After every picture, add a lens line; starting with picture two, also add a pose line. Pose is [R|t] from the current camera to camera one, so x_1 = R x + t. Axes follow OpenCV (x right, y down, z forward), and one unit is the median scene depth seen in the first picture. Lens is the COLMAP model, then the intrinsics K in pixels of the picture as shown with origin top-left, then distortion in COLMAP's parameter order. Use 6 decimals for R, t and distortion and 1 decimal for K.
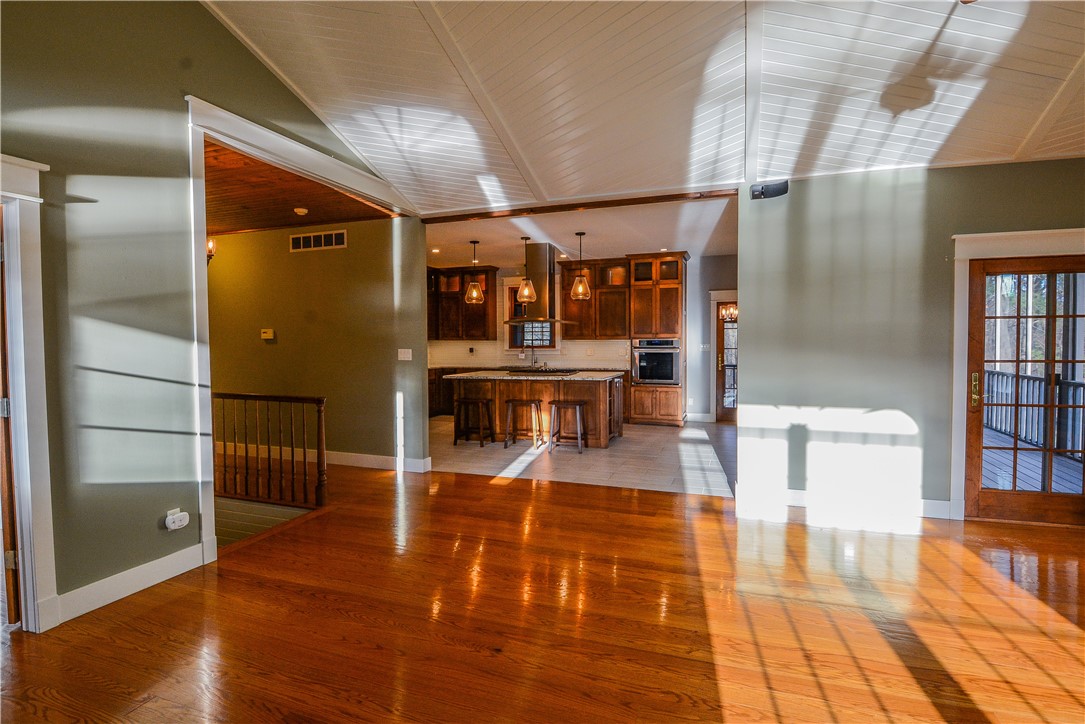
lens RADIAL K [[512.2, 0, 543.1], [0, 512.2, 357.7], [0, 0, 1]] dist [0.000118, -0.000036]
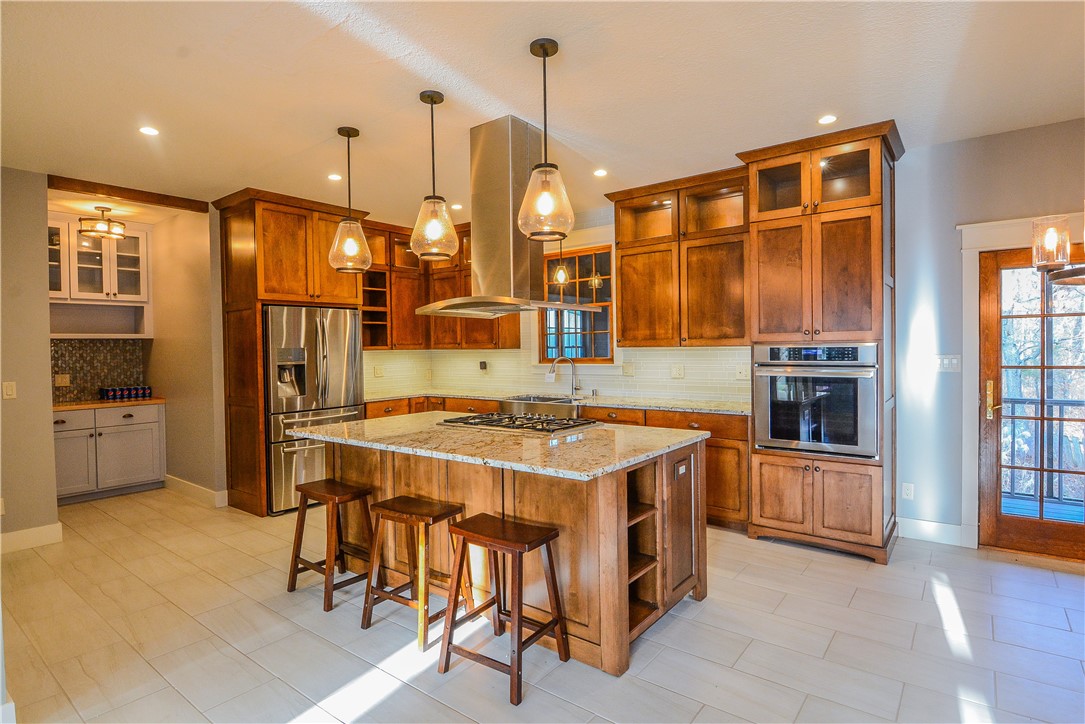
lens RADIAL K [[549.9, 0, 533.9], [0, 549.9, 357.4], [0, 0, 1]] dist [-0.014355, -0.000544]
pose [[0.950939, -0.000260, -0.309380, 0.141094], [-0.003468, 0.999928, -0.011499, -0.020010], [0.309360, 0.012008, 0.950869, 0.498636]]
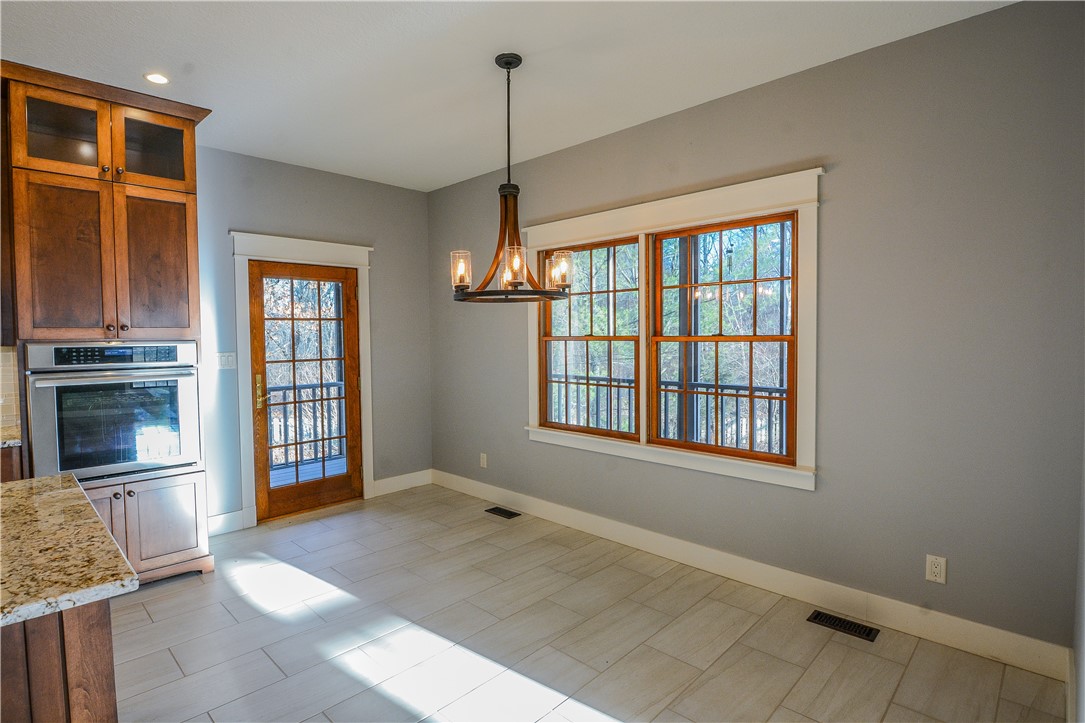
lens RADIAL K [[549.9, 0, 533.9], [0, 549.9, 356.9], [0, 0, 1]] dist [-0.014355, -0.000544]
pose [[0.419366, -0.033570, 0.907196, 0.007417], [0.041850, 0.998969, 0.017620, -0.022089], [-0.906852, 0.030577, 0.420338, 0.591273]]
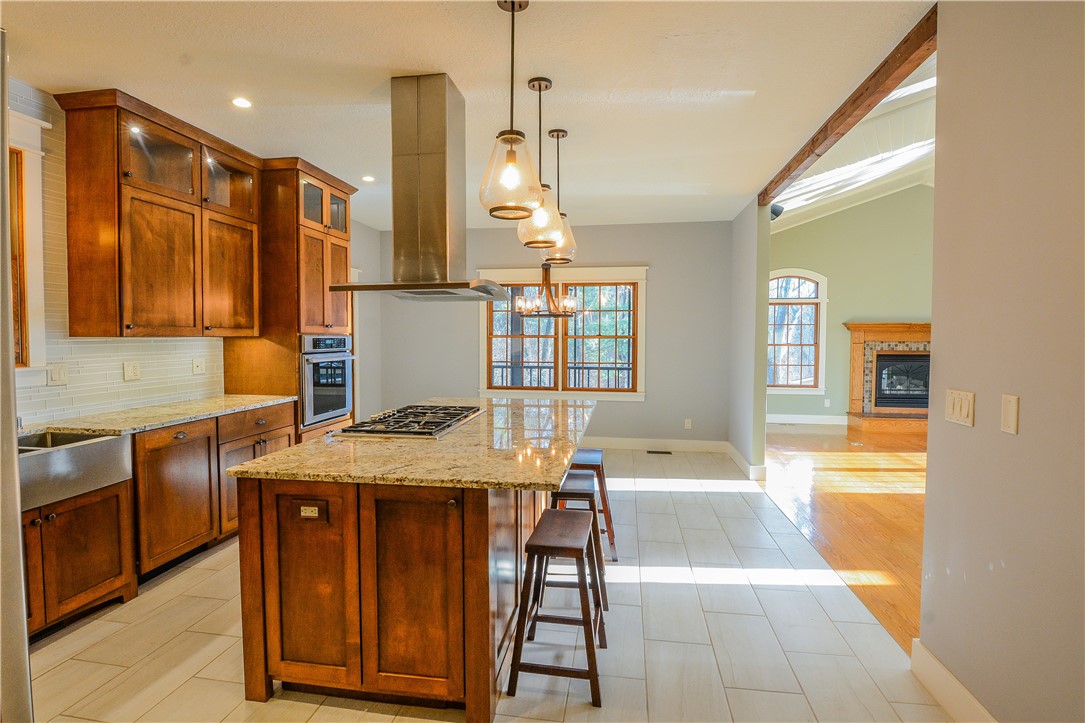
lens RADIAL K [[549.9, 0, 533.9], [0, 549.9, 356.9], [0, 0, 1]] dist [-0.014355, -0.000544]
pose [[-0.179856, -0.029992, 0.983236, -0.378503], [0.038735, 0.998544, 0.037544, -0.027685], [-0.982930, 0.044838, -0.178432, 0.882156]]
